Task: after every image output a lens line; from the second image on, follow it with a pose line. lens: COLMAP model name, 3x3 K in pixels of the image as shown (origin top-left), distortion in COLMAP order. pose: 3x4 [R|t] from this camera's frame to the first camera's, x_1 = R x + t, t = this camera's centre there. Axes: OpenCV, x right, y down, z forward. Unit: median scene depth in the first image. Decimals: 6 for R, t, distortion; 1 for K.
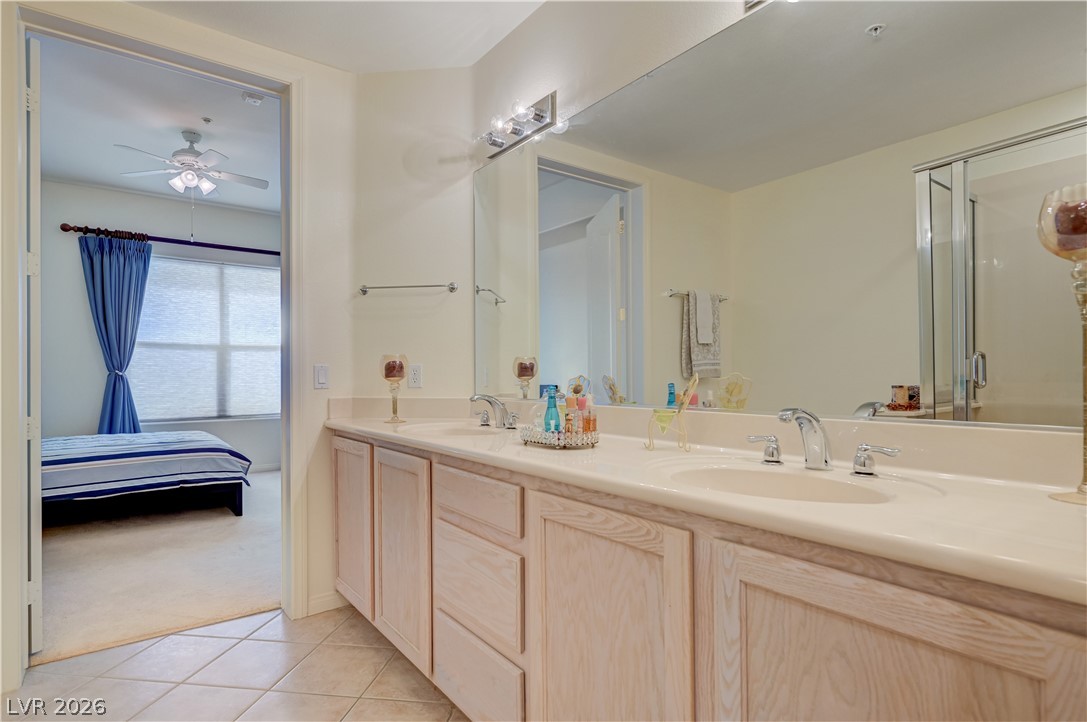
lens RADIAL K [[569.7, 0, 543.7], [0, 569.7, 370.7], [0, 0, 1]] dist [-0.000295, 0.001115]
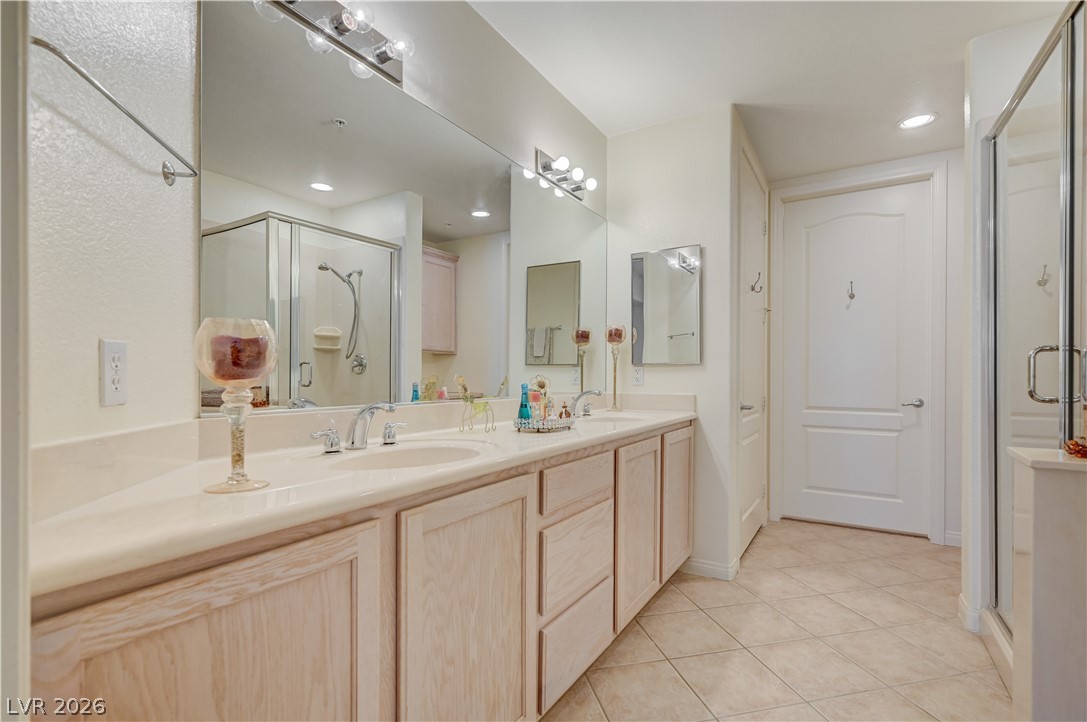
lens RADIAL K [[497.3, 0, 541.8], [0, 497.3, 378.9], [0, 0, 1]] dist [0.000252, 0.000157]
pose [[-0.353267, 0.003446, 0.935516, -0.611526], [-0.004532, 0.999975, -0.005395, 0.014756], [-0.935511, -0.006146, -0.353243, 0.844845]]
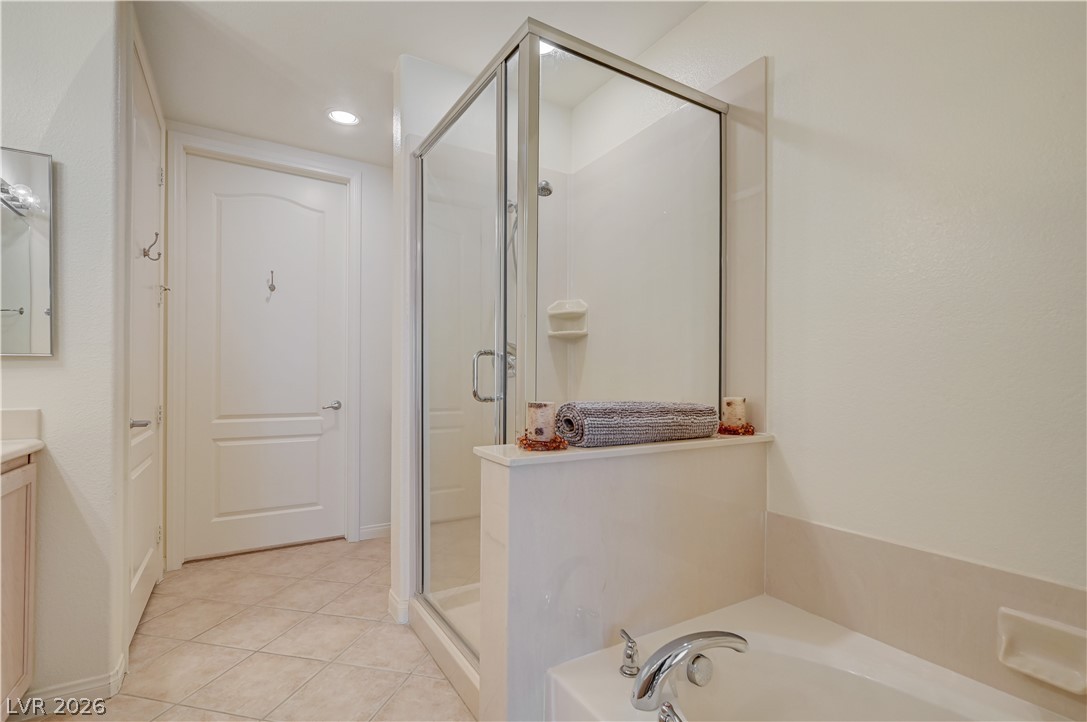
lens RADIAL K [[497.3, 0, 534.8], [0, 497.3, 378.2], [0, 0, 1]] dist [0.000252, 0.000157]
pose [[-0.995398, 0.008825, 0.095423, -0.495103], [0.007840, 0.999912, -0.010700, 0.014211], [-0.095509, -0.009903, -0.995379, 0.774942]]
